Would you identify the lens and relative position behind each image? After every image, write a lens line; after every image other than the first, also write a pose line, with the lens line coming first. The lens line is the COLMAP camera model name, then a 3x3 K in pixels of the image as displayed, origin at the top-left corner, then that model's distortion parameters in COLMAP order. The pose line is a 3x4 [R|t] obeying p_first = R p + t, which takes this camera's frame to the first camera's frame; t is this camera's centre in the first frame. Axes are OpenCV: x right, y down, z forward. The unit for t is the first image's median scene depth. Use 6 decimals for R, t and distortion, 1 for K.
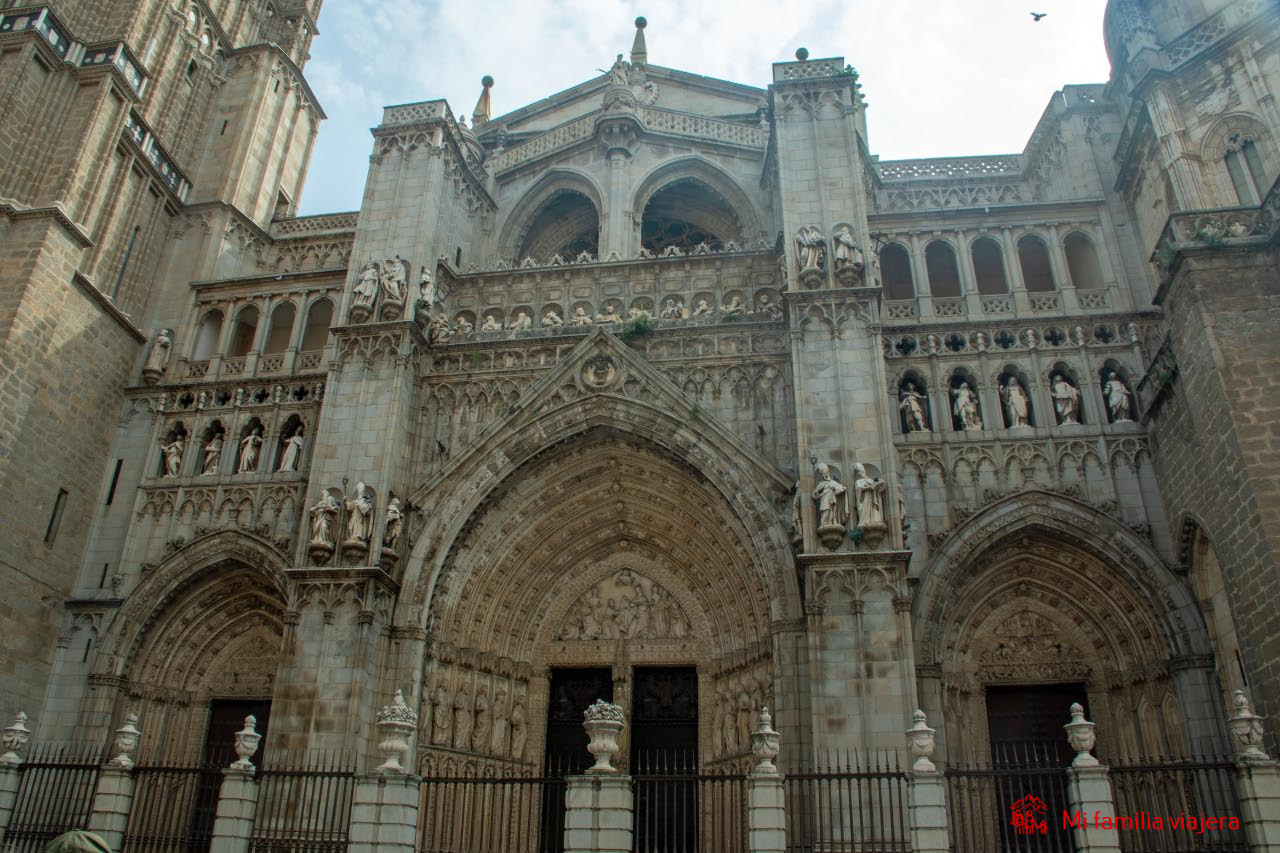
lens RADIAL K [[912.1, 0, 640.0], [0, 912.1, 426.5], [0, 0, 1]] dist [-0.106366, 0.063183]
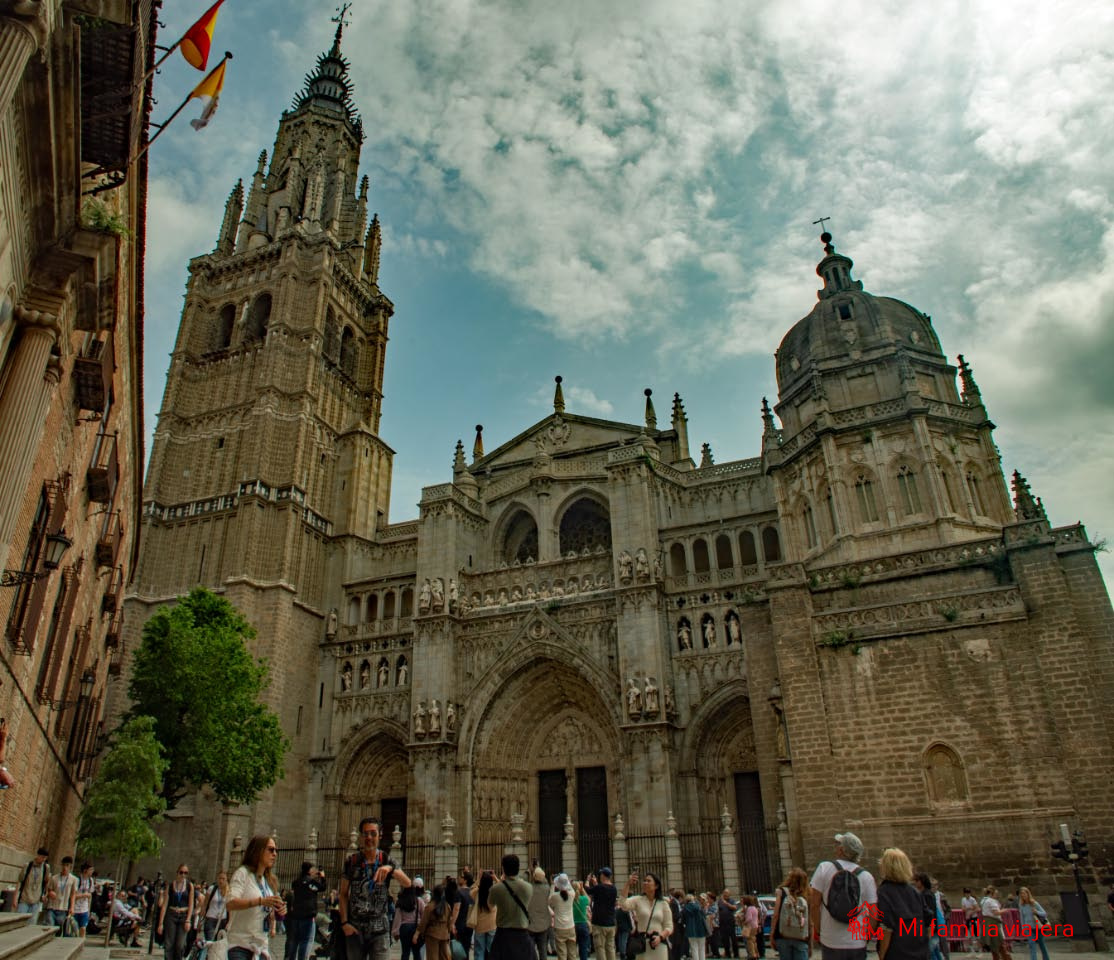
lens RADIAL K [[753.7, 0, 557.0], [0, 753.7, 480.0], [0, 0, 1]] dist [-0.031267, -0.000865]
pose [[0.973556, -0.146867, -0.174980, 0.339452], [0.145228, 0.989149, -0.022210, -0.342671], [0.176344, -0.003789, 0.984321, -0.661165]]
